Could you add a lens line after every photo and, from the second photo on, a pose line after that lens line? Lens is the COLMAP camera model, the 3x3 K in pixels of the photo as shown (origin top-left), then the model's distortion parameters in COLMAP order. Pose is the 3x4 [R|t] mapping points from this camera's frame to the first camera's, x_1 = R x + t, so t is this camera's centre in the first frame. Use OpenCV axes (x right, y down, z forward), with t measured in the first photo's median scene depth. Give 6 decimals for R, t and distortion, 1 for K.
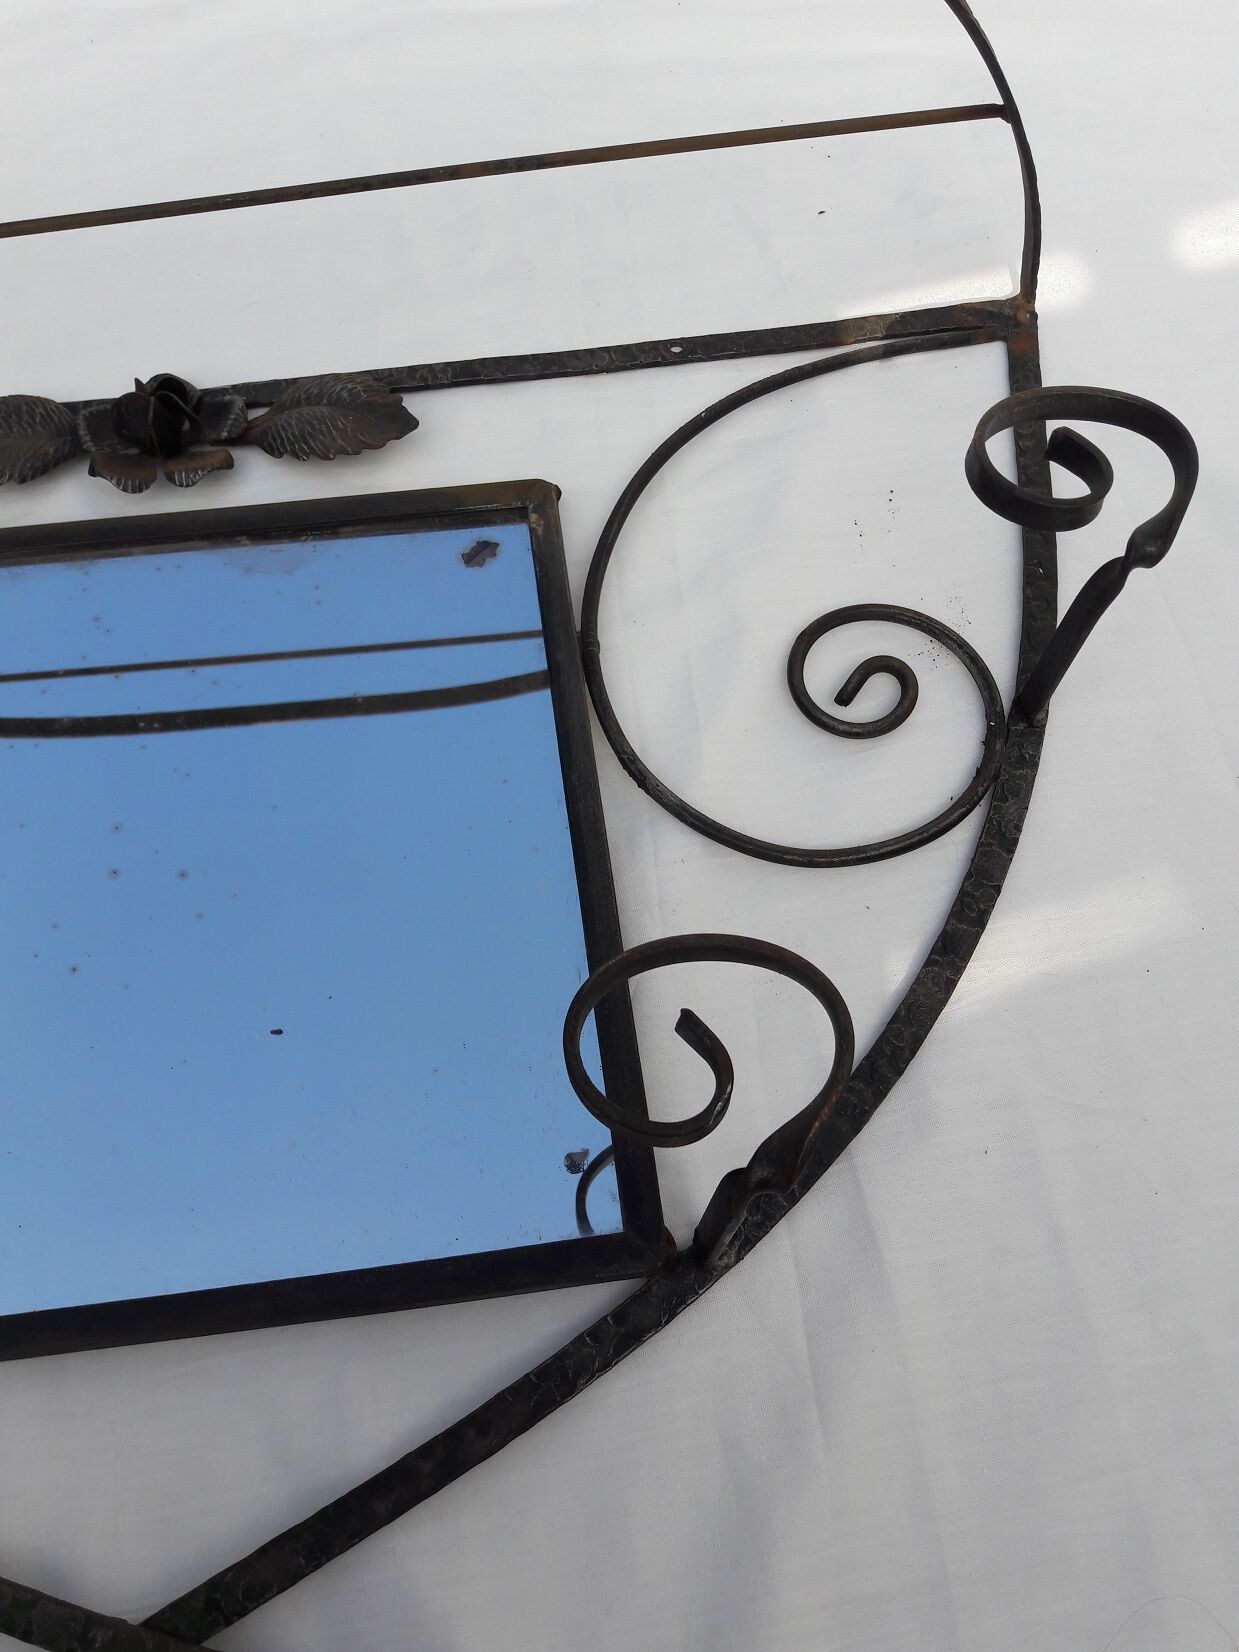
lens RADIAL K [[1352.4, 0, 622.5], [0, 1352.4, 858.7], [0, 0, 1]] dist [0.057438, -0.136983]
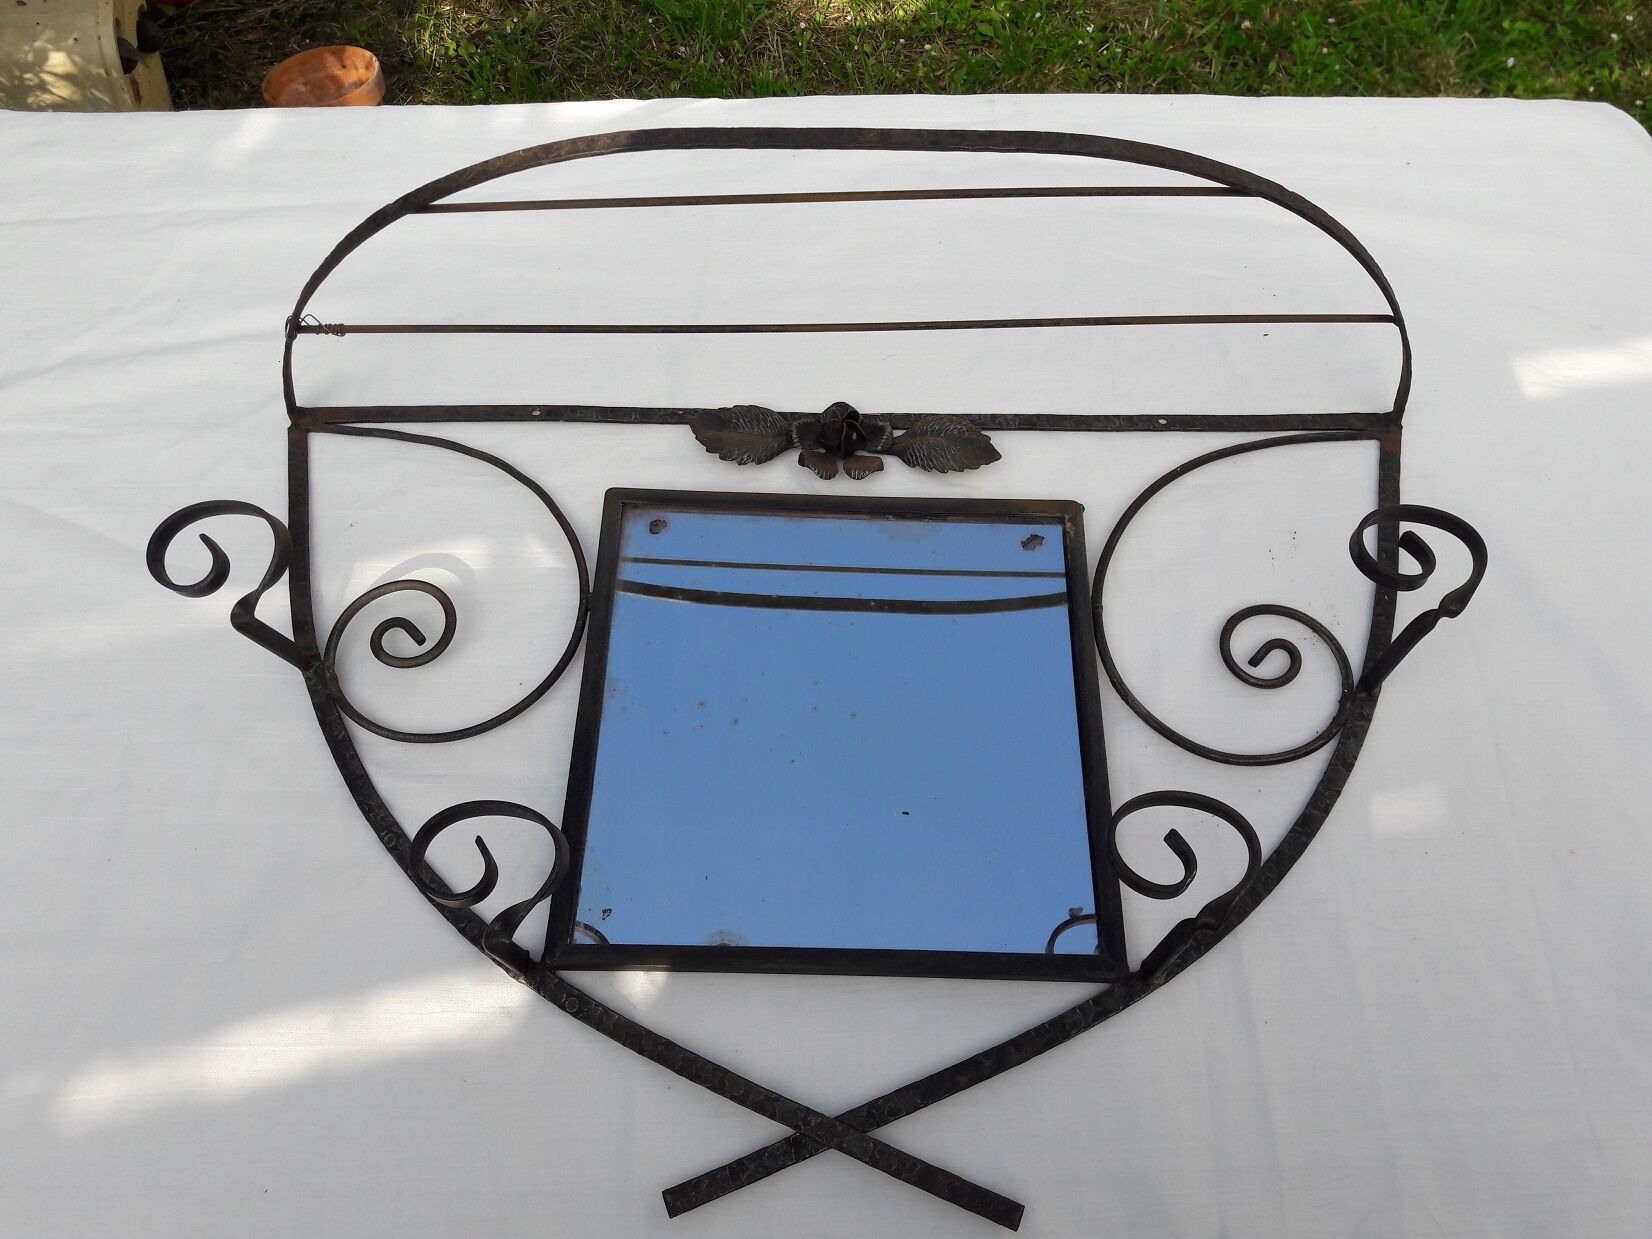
lens RADIAL K [[1331.7, 0, 826.0], [0, 1331.7, 619.5], [0, 0, 1]] dist [0.129369, -0.318279]
pose [[0.987923, 0.130182, -0.084033, -0.215660], [-0.135371, 0.989018, -0.059314, -0.003629], [0.075389, 0.069973, 0.994696, -0.652350]]
